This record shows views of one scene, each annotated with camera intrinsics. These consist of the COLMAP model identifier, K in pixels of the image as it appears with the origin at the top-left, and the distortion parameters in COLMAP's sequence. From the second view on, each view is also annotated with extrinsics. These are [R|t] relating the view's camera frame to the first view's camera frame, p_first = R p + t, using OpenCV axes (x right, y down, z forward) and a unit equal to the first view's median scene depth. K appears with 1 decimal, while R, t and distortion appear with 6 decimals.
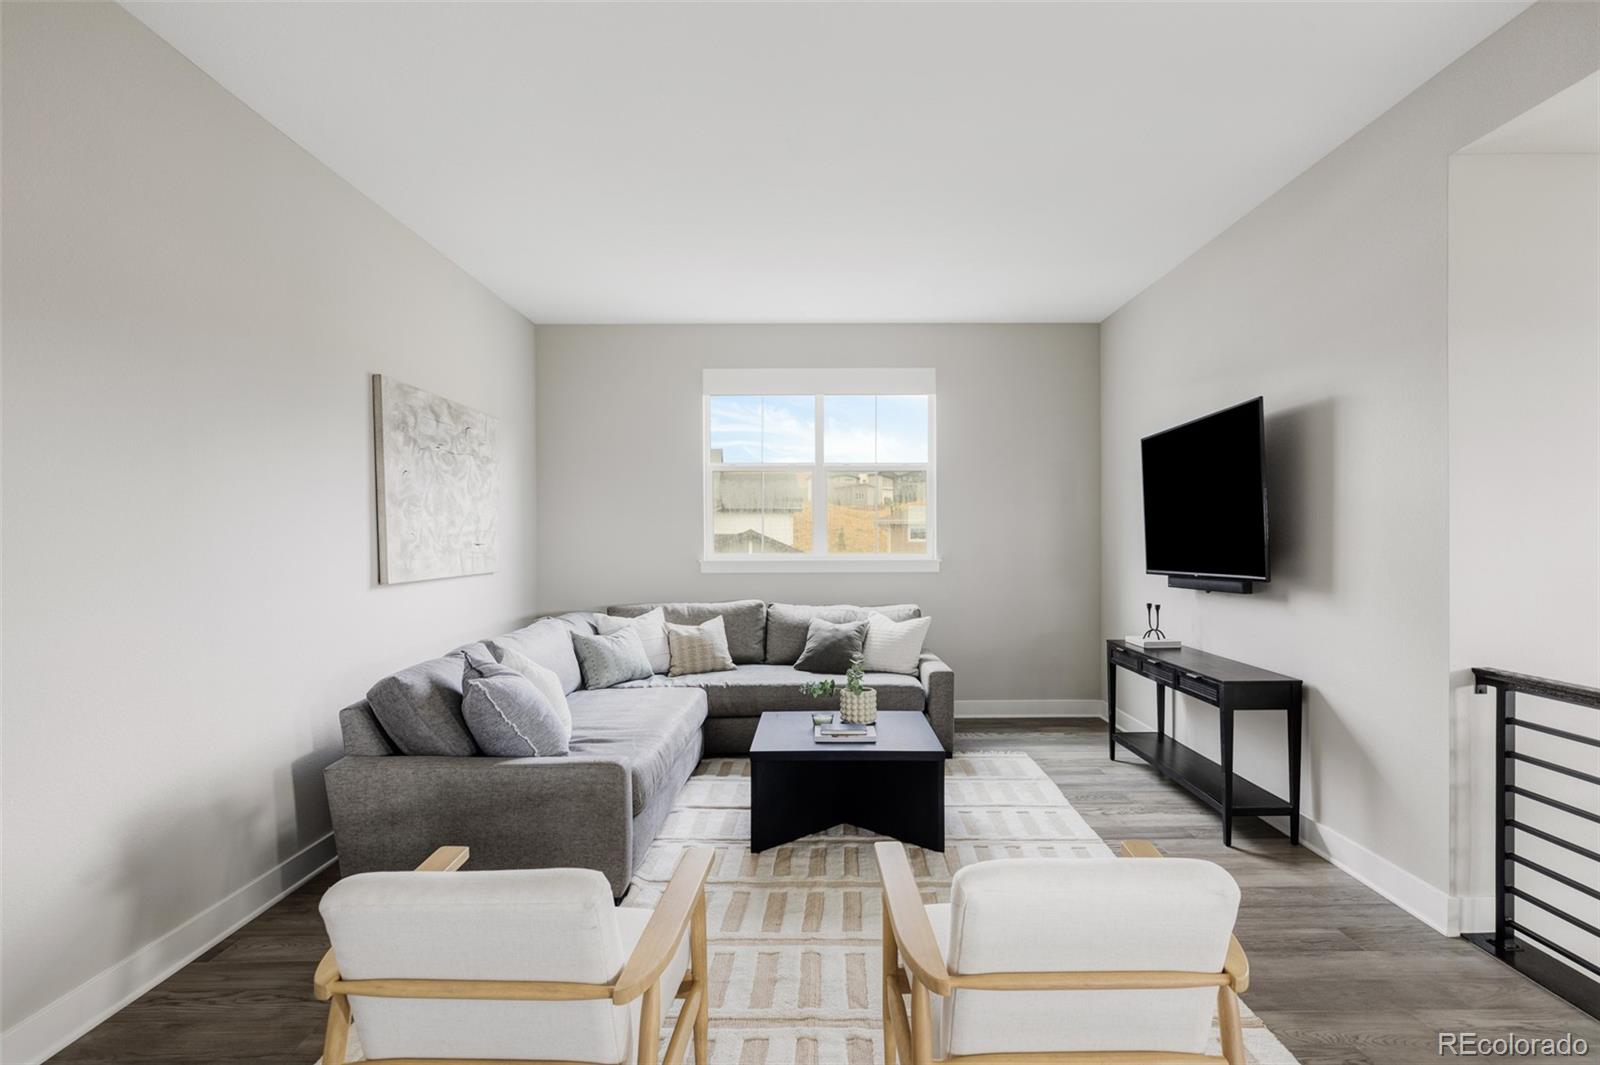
lens RADIAL K [[825.2, 0, 801.4], [0, 825.2, 541.9], [0, 0, 1]] dist [-0.000724, 0.000978]
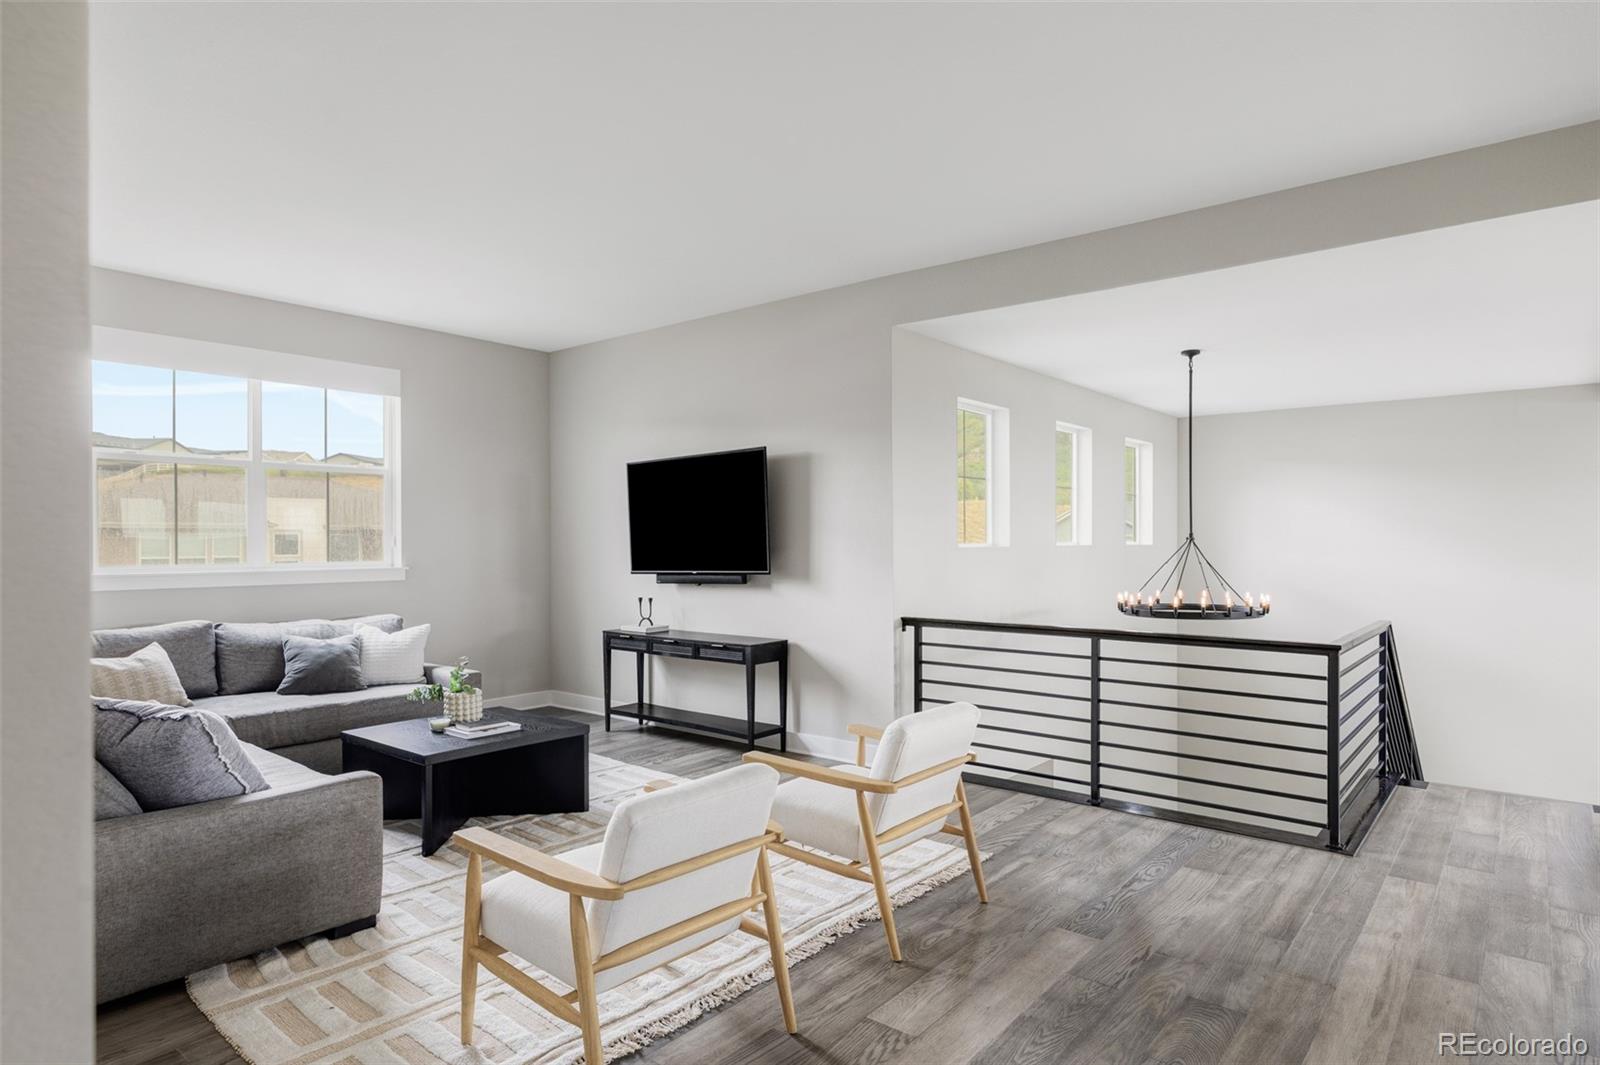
lens RADIAL K [[877.7, 0, 800.0], [0, 877.7, 535.5], [0, 0, 1]] dist [-0.001631, -0.000052]
pose [[0.648522, 0.007915, 0.761155, -0.477709], [0.005519, 0.999871, -0.015100, 0.003585], [-0.761176, 0.013993, 0.648394, -0.036231]]
